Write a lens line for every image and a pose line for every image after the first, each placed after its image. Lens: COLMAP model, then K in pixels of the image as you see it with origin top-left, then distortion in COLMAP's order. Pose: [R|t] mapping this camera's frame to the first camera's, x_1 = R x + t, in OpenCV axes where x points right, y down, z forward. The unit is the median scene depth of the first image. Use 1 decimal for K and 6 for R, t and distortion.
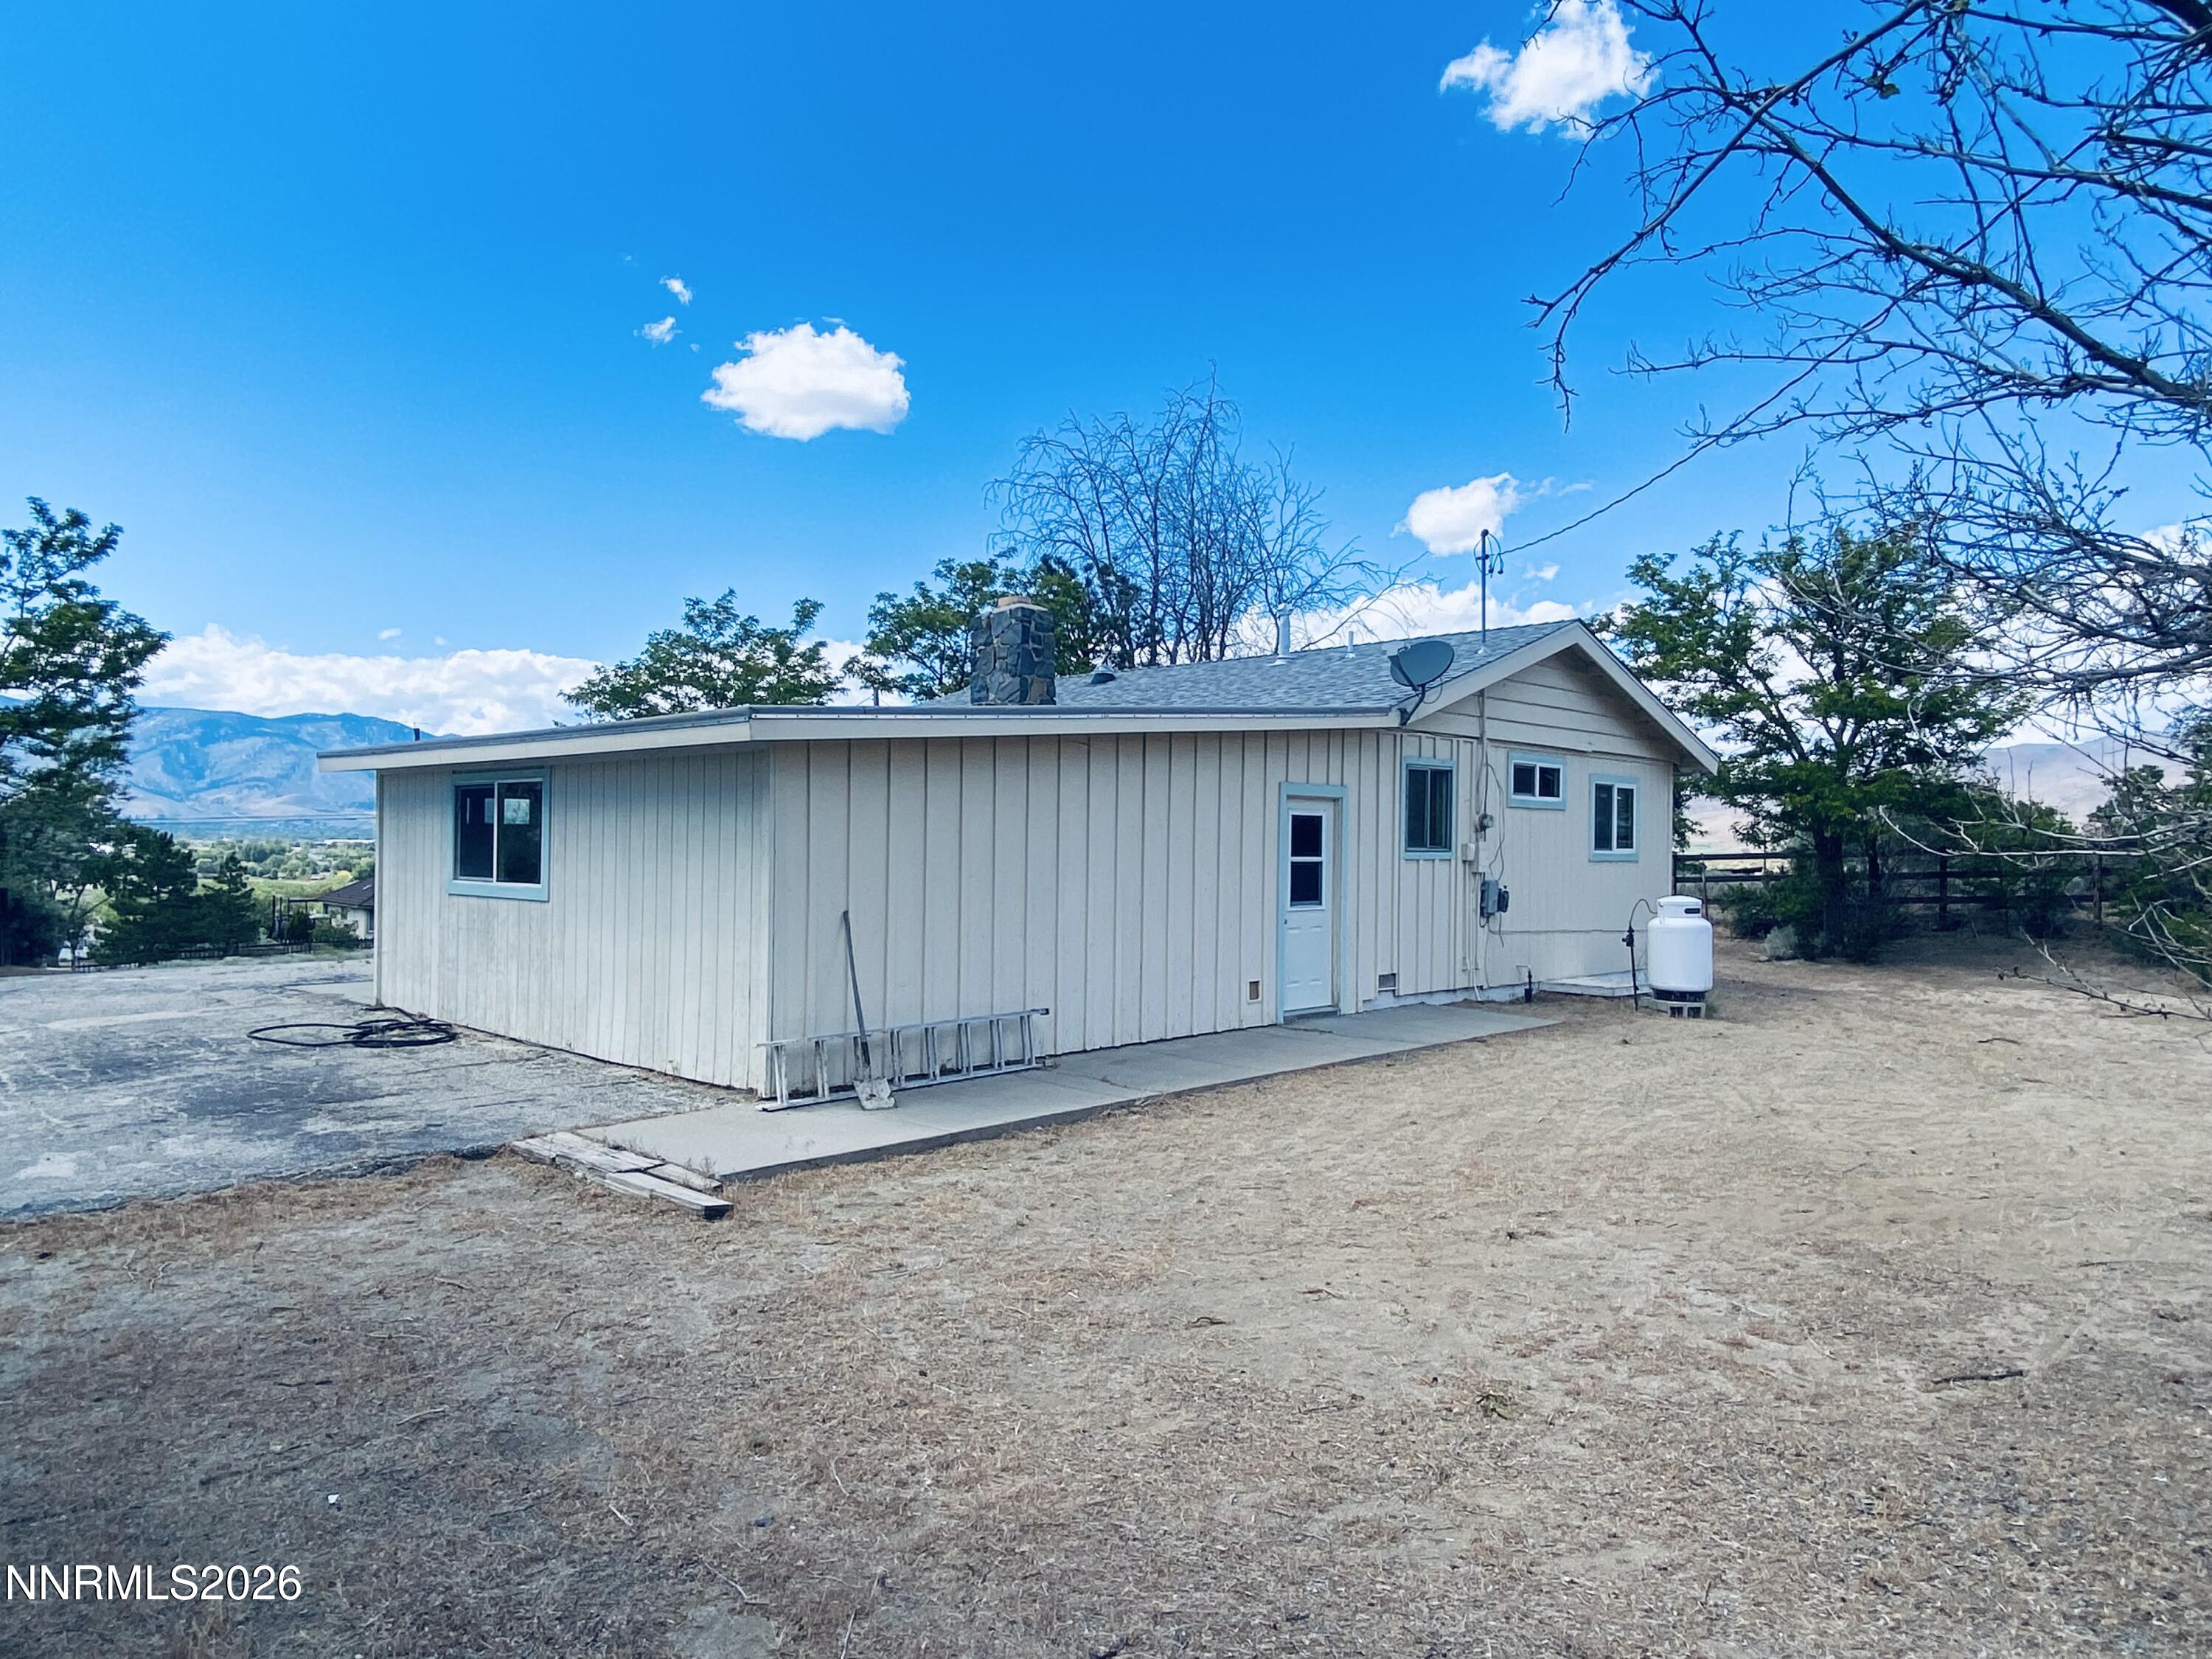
lens RADIAL K [[1410.9, 0, 1112.2], [0, 1410.9, 823.6], [0, 0, 1]] dist [-0.007336, -0.000476]
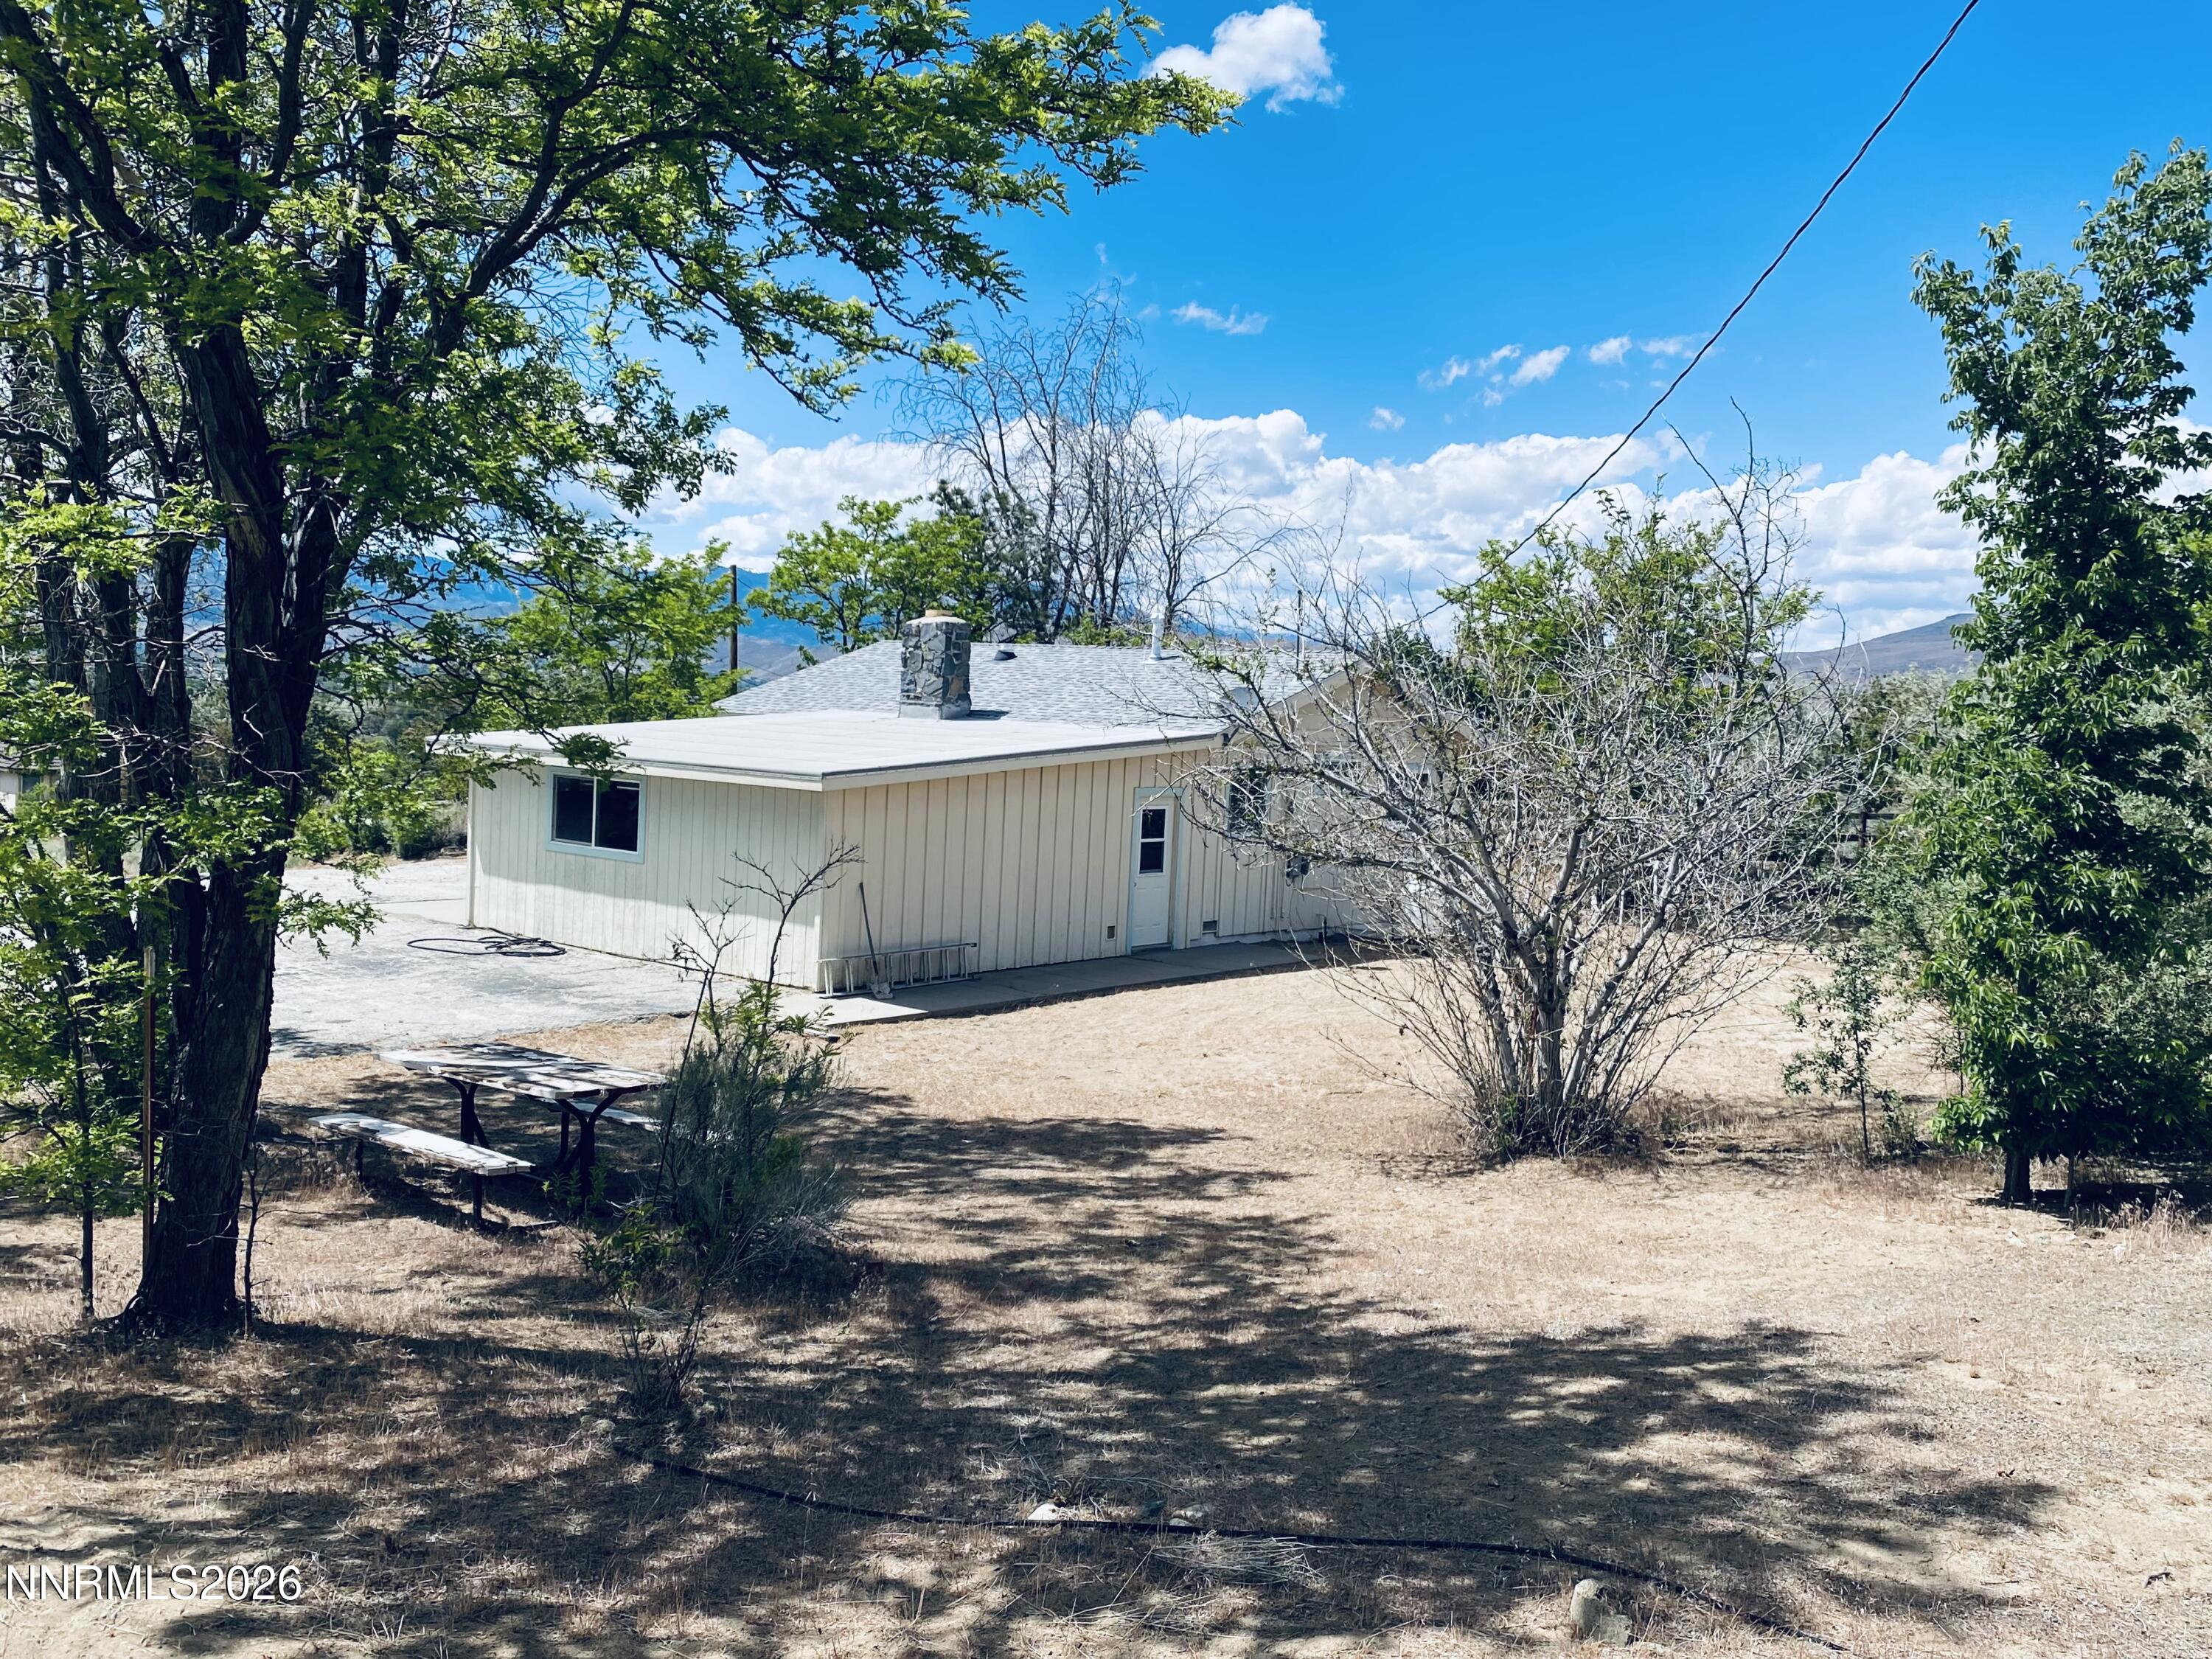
lens RADIAL K [[1937.7, 0, 1106.2], [0, 1937.7, 833.1], [0, 0, 1]] dist [0.006622, 0.000444]
pose [[0.997302, 0.029179, 0.067366, -0.038108], [-0.034812, 0.995855, 0.084030, -0.135796], [-0.064635, -0.086148, 0.994184, -0.879701]]
